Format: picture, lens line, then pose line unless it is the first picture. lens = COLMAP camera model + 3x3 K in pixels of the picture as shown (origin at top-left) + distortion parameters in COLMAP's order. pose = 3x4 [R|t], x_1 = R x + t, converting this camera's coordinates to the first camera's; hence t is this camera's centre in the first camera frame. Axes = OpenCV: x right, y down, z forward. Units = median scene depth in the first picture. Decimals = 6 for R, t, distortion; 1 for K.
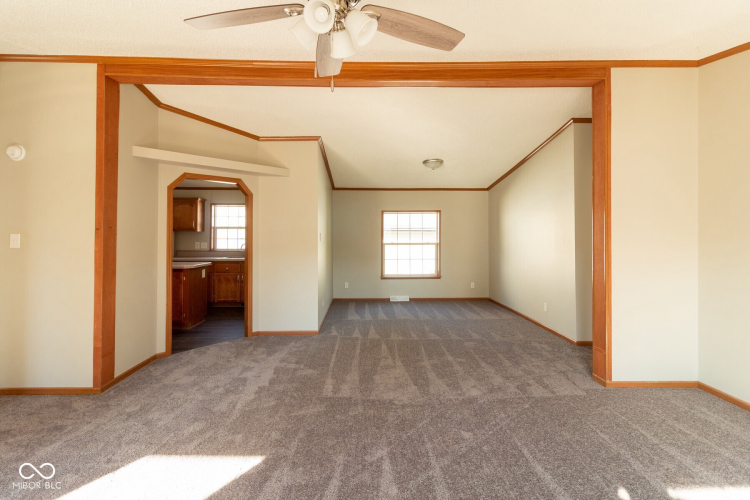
lens RADIAL K [[359.8, 0, 360.4], [0, 359.8, 229.3], [0, 0, 1]] dist [0.001496, -0.001640]
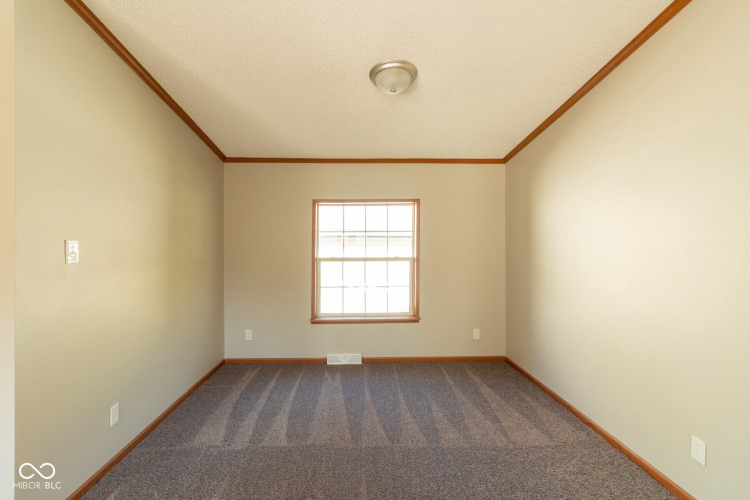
lens RADIAL K [[290.8, 0, 367.3], [0, 290.8, 241.4], [0, 0, 1]] dist [-0.017452, -0.000010]
pose [[0.999949, -0.000816, -0.010069, 0.154486], [0.000954, 0.999906, 0.013697, 0.006837], [0.010057, -0.013705, 0.999855, 0.579191]]
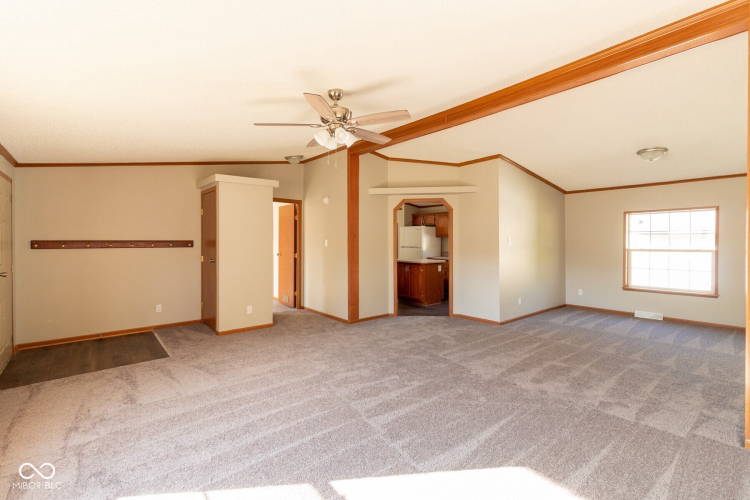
lens RADIAL K [[351.5, 0, 367.4], [0, 351.5, 244.2], [0, 0, 1]] dist [0.001327, -0.000620]
pose [[0.602327, 0.006974, -0.798219, 0.381159], [0.014822, 0.999692, 0.019919, 0.000826], [0.798112, -0.023829, 0.602038, -0.013946]]
